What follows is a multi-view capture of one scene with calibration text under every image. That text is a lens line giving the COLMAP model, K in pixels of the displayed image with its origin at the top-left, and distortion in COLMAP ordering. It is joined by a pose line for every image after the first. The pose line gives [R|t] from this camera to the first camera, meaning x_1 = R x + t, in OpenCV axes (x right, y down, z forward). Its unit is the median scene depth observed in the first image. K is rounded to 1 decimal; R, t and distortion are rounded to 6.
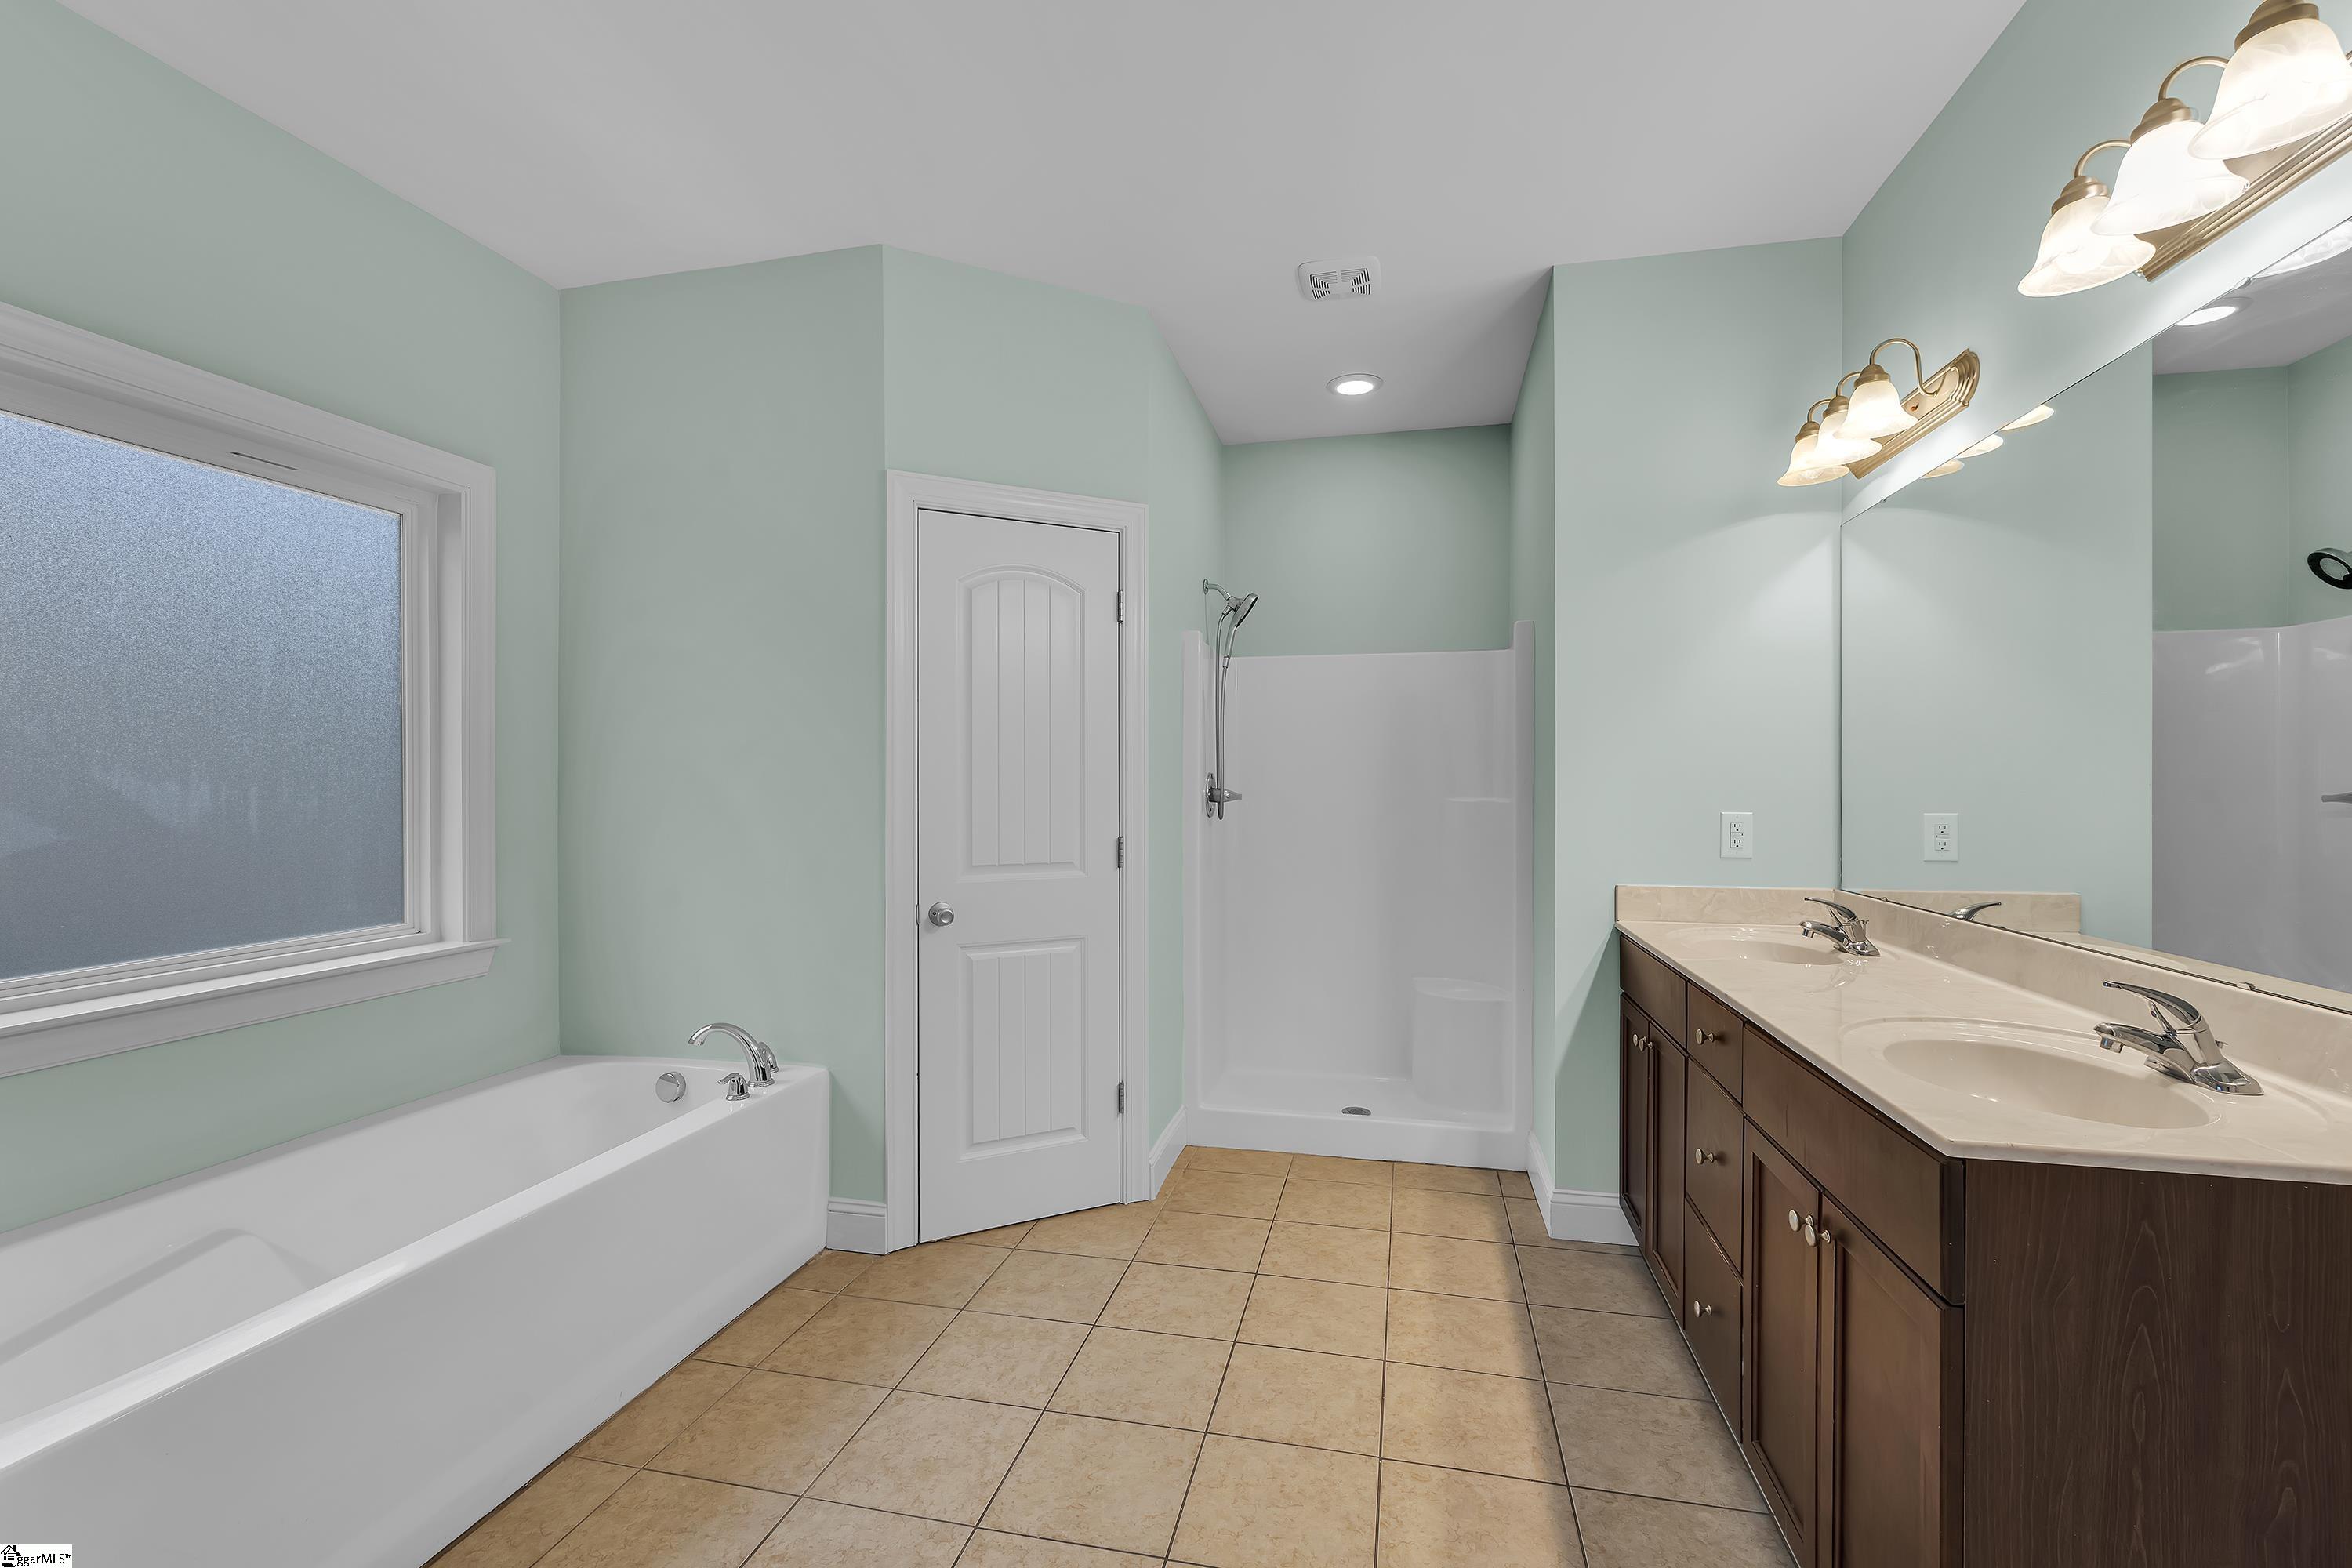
lens RADIAL K [[1017.9, 0, 1177.0], [0, 1017.9, 778.0], [0, 0, 1]] dist [-0.008242, 0.000538]
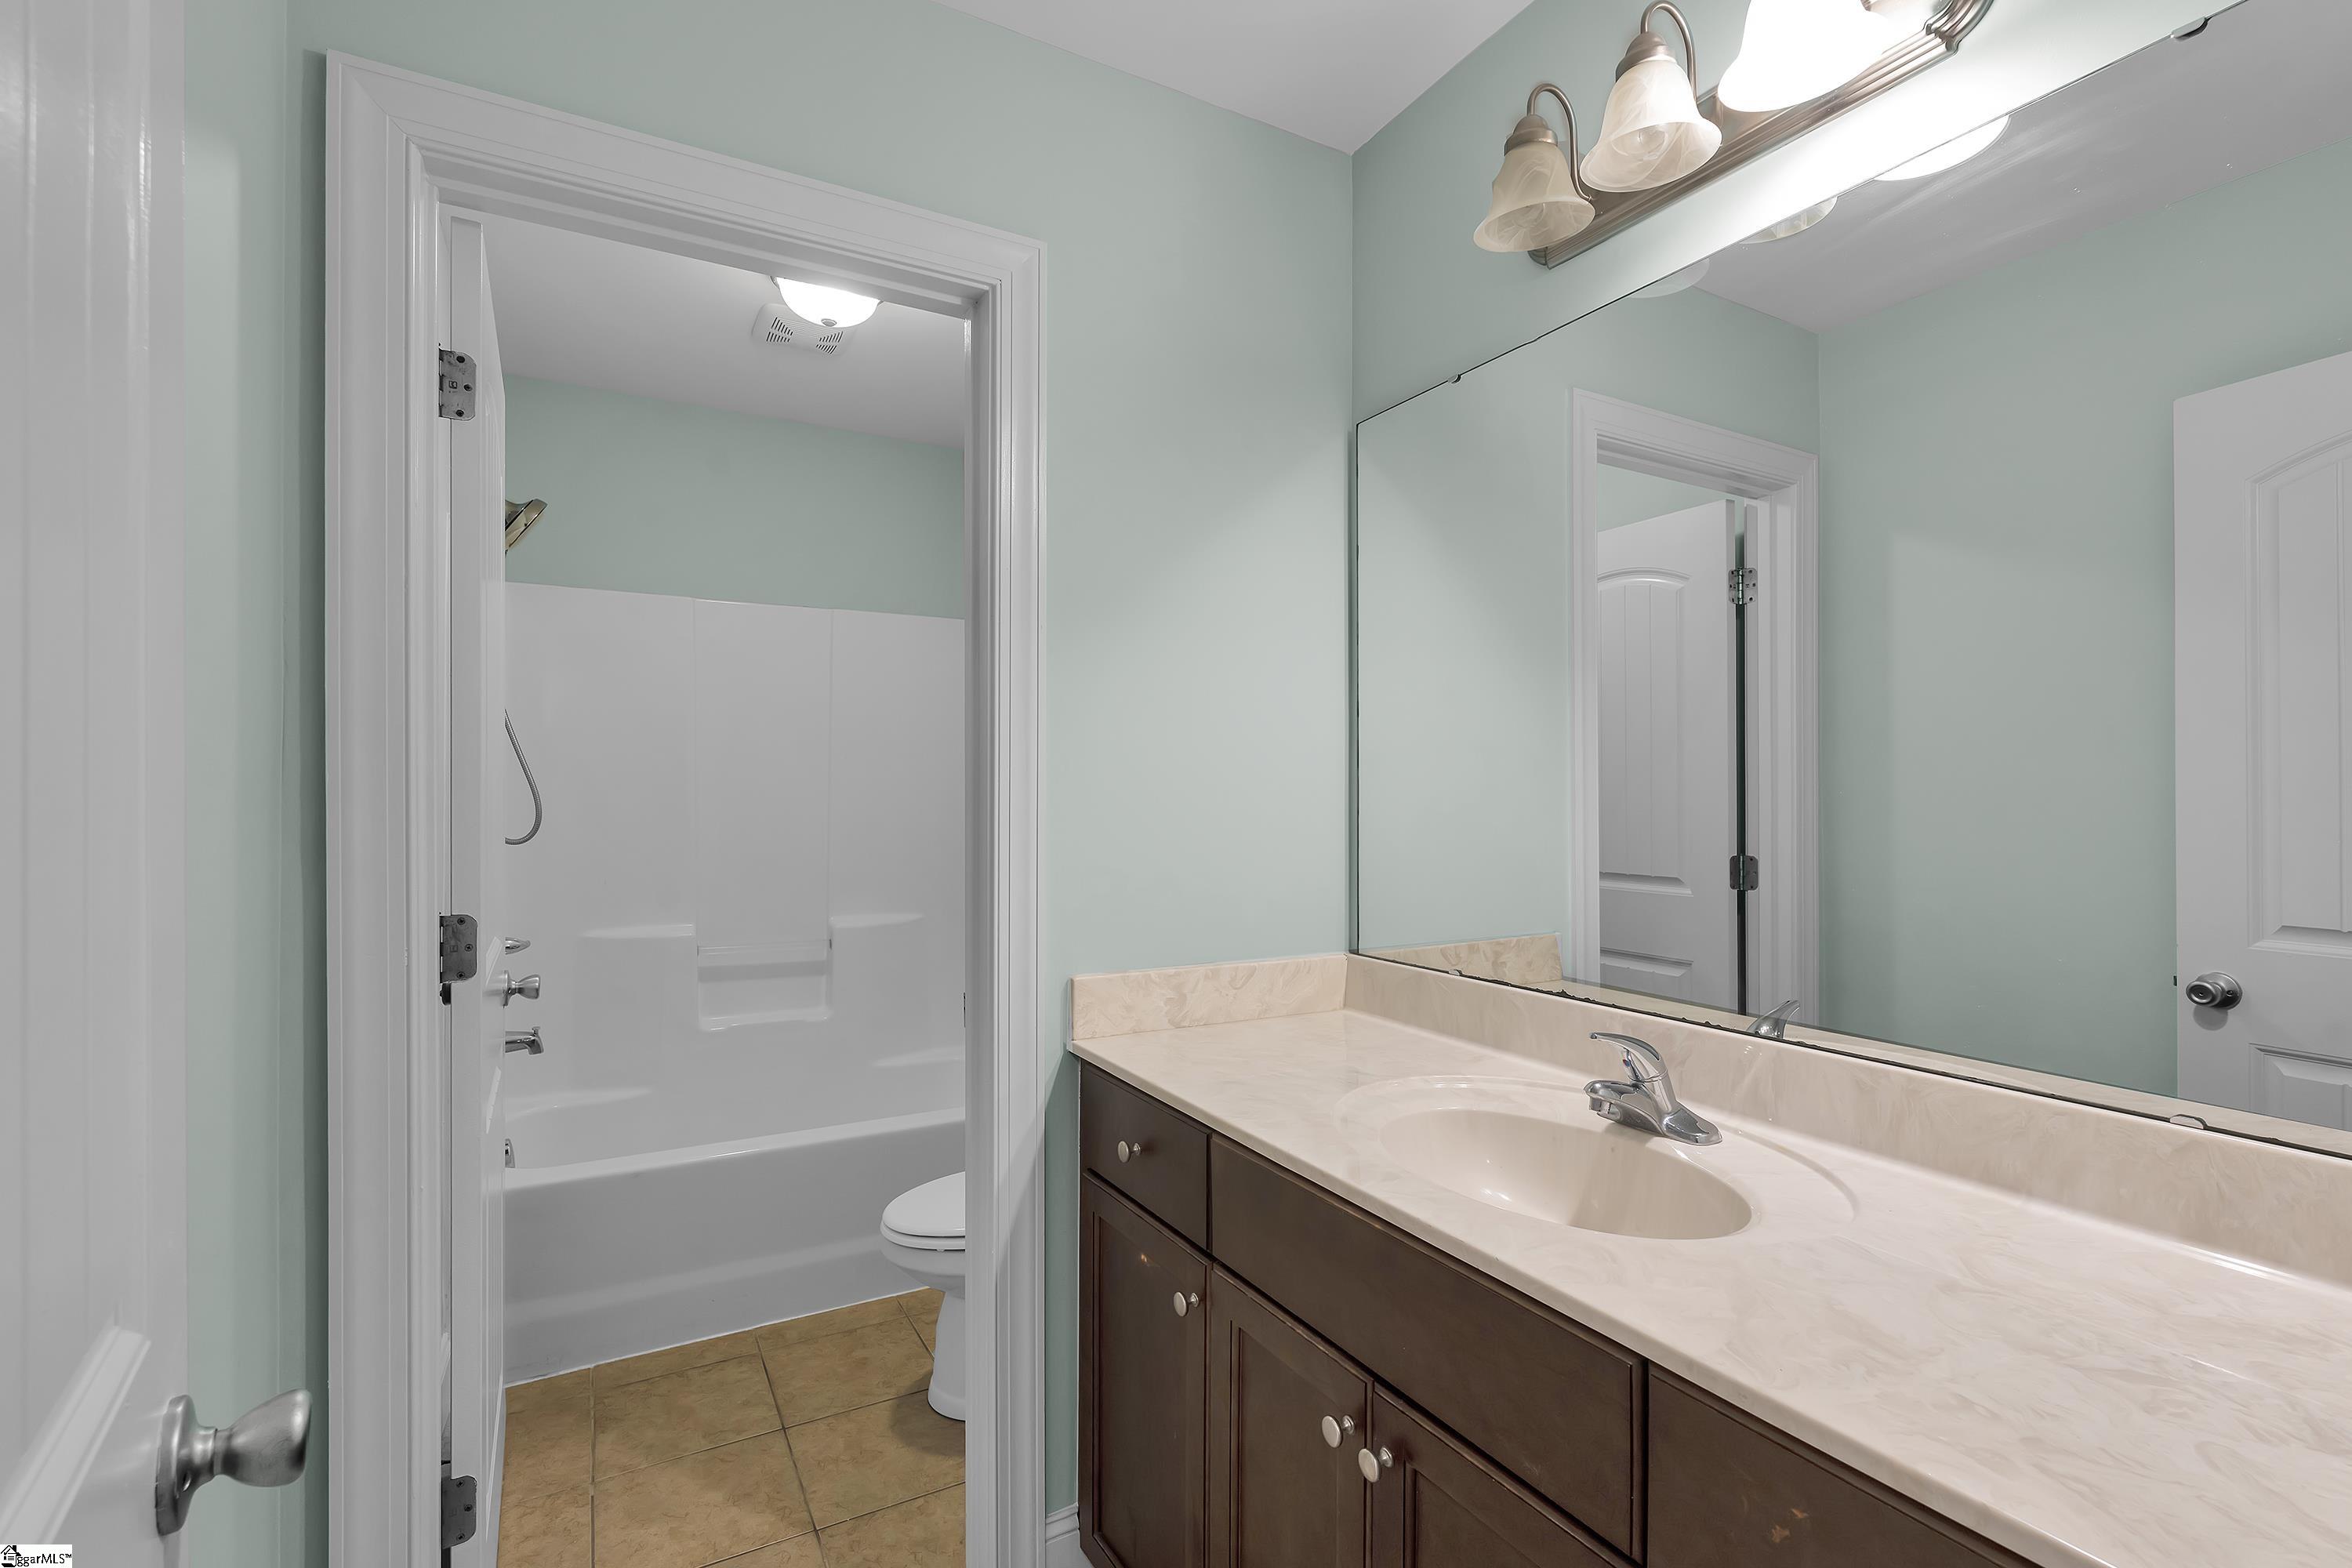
lens RADIAL K [[1017.9, 0, 1177.0], [0, 1017.9, 778.0], [0, 0, 1]] dist [-0.008242, 0.000538]
pose [[0.760263, -0.010352, 0.649533, 0.084753], [0.024087, 0.999635, -0.012261, -0.015545], [-0.649169, 0.024967, 0.760234, 0.572567]]
